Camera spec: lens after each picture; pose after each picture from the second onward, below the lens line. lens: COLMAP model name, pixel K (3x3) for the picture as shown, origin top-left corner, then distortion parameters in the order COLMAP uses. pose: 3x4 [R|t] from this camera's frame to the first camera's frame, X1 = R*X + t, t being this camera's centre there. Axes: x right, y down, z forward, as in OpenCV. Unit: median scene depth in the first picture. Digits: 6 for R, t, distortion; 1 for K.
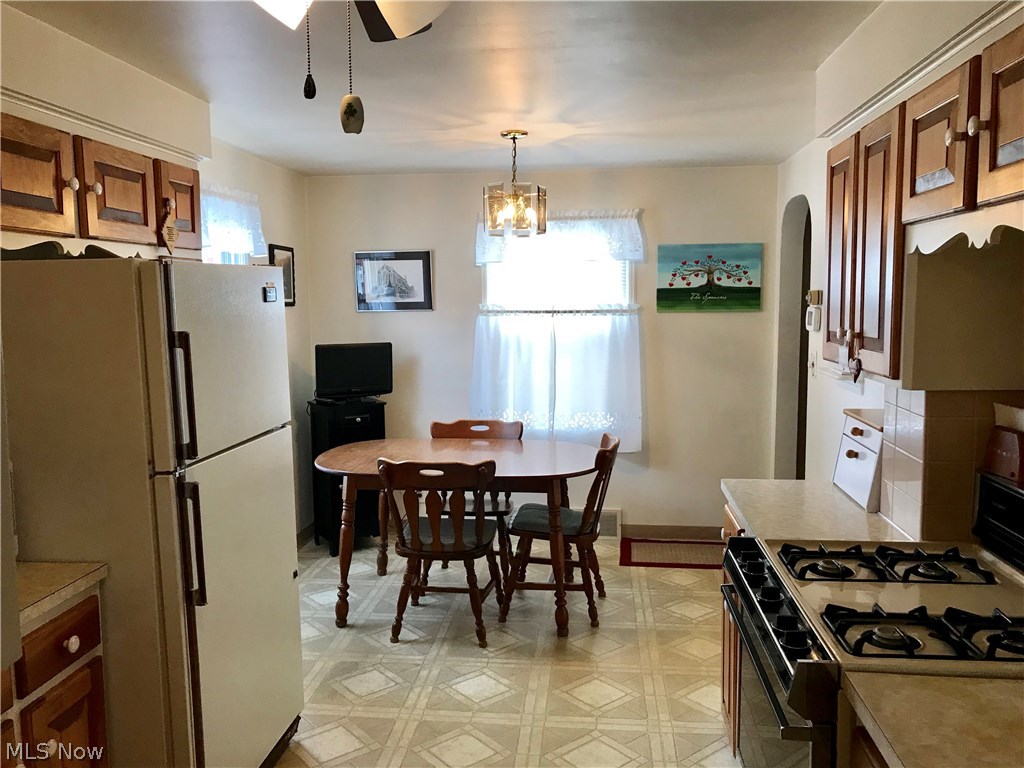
lens RADIAL K [[834.0, 0, 512.8], [0, 834.0, 386.3], [0, 0, 1]] dist [0.045152, -0.068229]
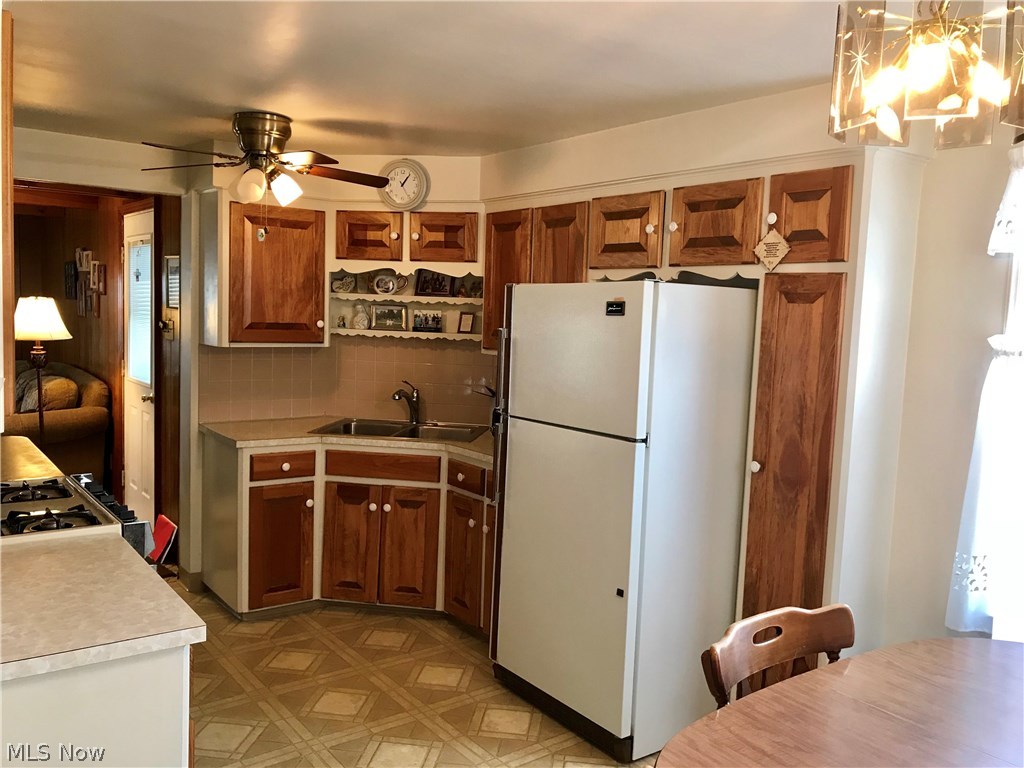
lens RADIAL K [[834.0, 0, 508.5], [0, 834.0, 382.8], [0, 0, 1]] dist [0.045152, -0.068229]
pose [[-0.732233, 0.041649, -0.679779, 0.383293], [-0.103514, 0.979726, 0.171528, -0.133235], [0.673141, 0.195965, -0.713077, 1.218558]]
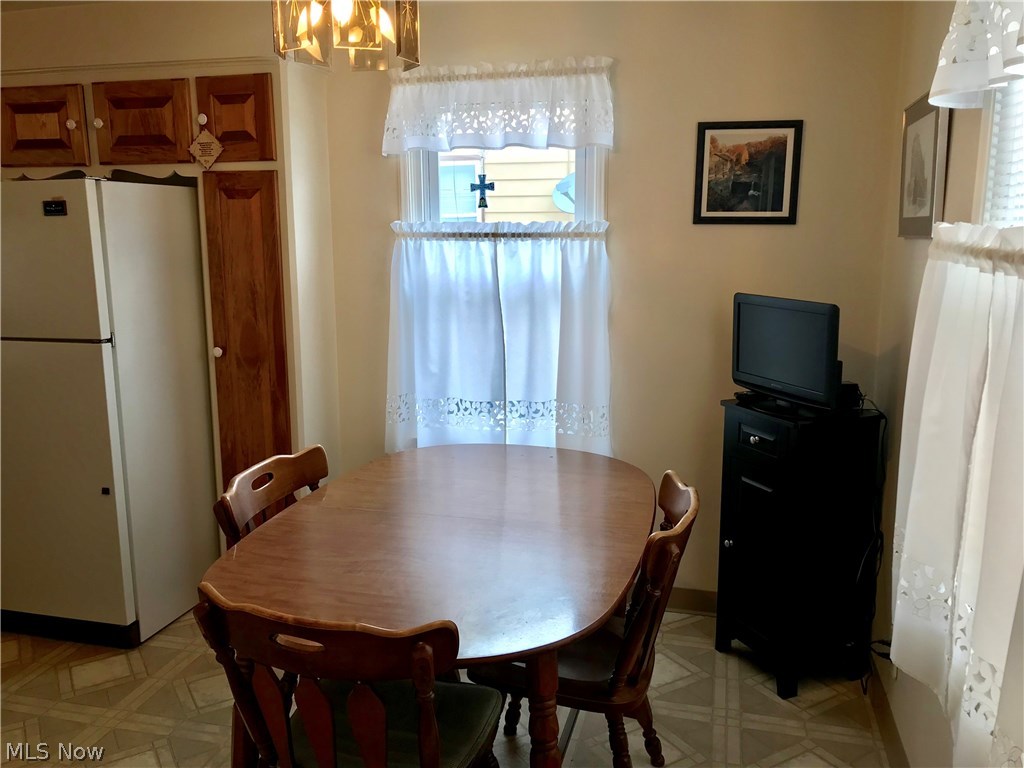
lens RADIAL K [[834.0, 0, 510.6], [0, 834.0, 376.6], [0, 0, 1]] dist [0.045152, -0.068229]
pose [[-0.142617, 0.192714, -0.970836, 0.482496], [-0.100631, 0.972956, 0.207918, -0.129770], [0.984649, 0.127349, -0.119367, 1.231714]]
